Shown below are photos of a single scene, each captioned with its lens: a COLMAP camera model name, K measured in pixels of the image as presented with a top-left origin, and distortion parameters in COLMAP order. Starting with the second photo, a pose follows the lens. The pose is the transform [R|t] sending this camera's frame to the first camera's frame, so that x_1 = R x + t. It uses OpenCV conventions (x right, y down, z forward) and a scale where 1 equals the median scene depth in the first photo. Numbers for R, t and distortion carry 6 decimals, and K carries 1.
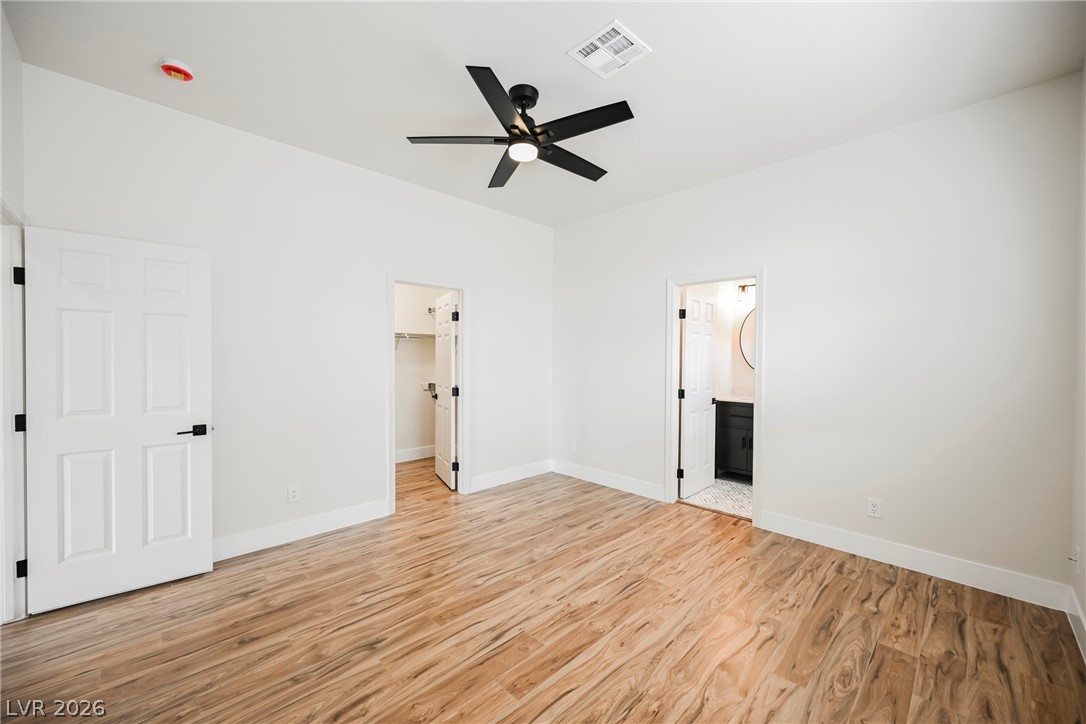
lens RADIAL K [[424.3, 0, 535.1], [0, 424.3, 372.2], [0, 0, 1]] dist [0.001255, 0.000173]
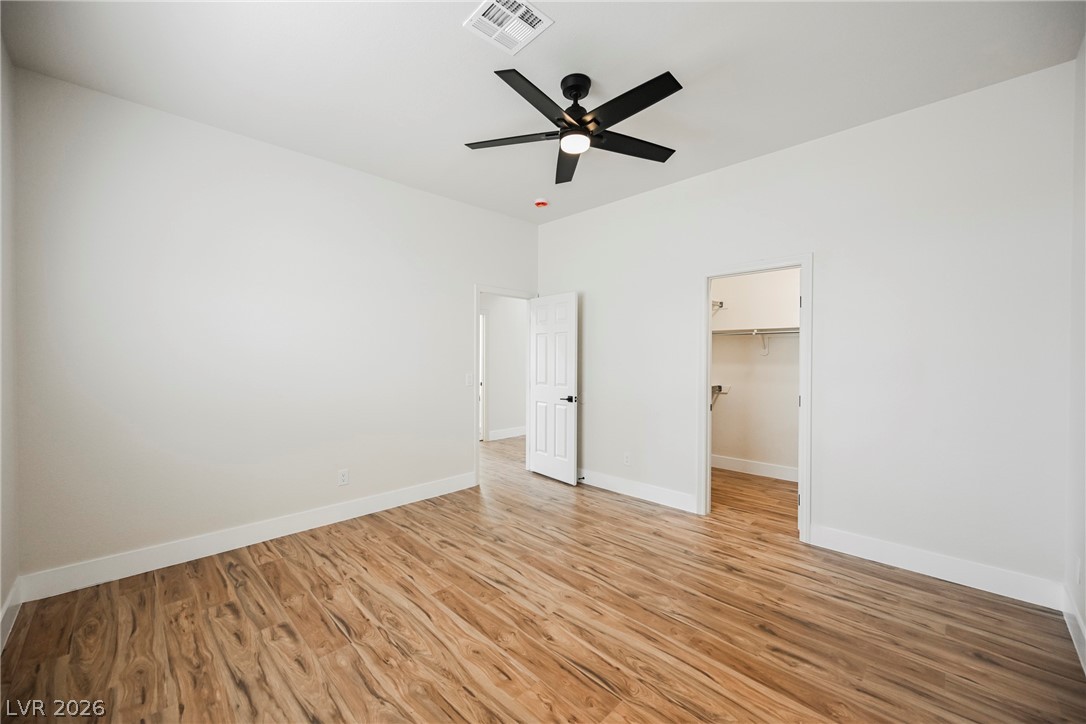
lens RADIAL K [[422.8, 0, 543.7], [0, 422.8, 362.8], [0, 0, 1]] dist [-0.000783, -0.000101]
pose [[0.016147, 0.007560, -0.999841, 0.907352], [-0.036044, 0.999326, 0.006974, -0.012162], [0.999220, 0.035925, 0.016409, 0.881180]]
